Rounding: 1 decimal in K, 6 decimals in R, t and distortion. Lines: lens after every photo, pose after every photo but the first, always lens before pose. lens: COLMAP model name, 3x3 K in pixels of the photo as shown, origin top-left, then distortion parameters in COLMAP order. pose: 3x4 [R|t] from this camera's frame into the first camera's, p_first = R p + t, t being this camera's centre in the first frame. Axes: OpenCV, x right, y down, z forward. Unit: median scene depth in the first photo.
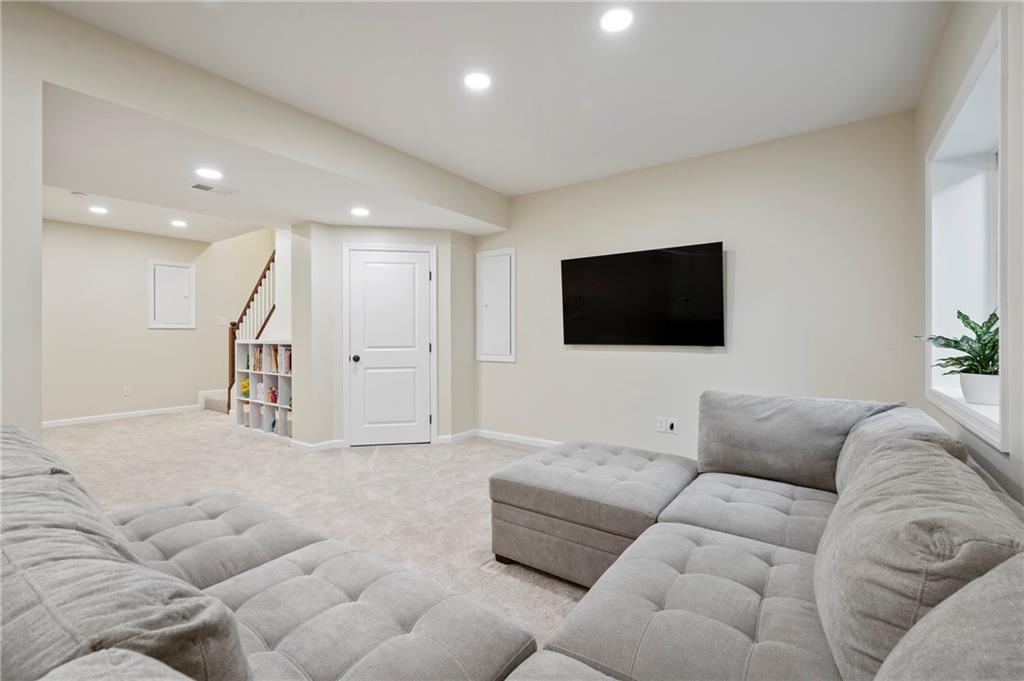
lens RADIAL K [[447.5, 0, 511.8], [0, 447.5, 339.4], [0, 0, 1]] dist [-0.001003, -0.000047]
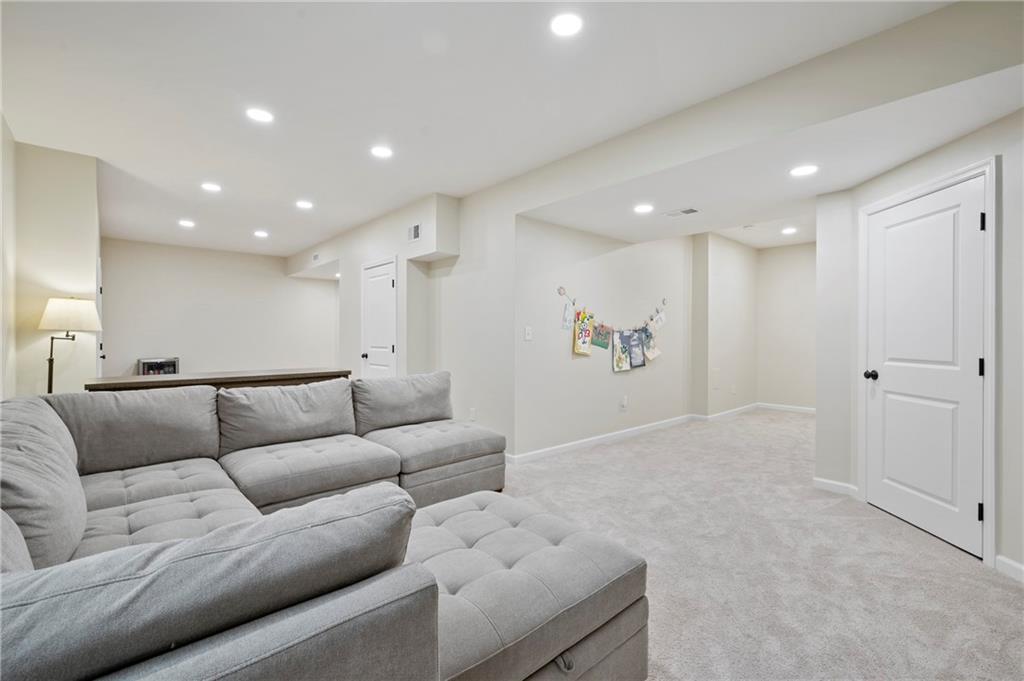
lens RADIAL K [[447.5, 0, 512.5], [0, 447.5, 335.9], [0, 0, 1]] dist [-0.001003, -0.000047]
pose [[-0.209810, 0.002607, -0.977739, 0.415915], [-0.010315, 0.999935, 0.004879, -0.013320], [0.977688, 0.011109, -0.209769, 0.608250]]
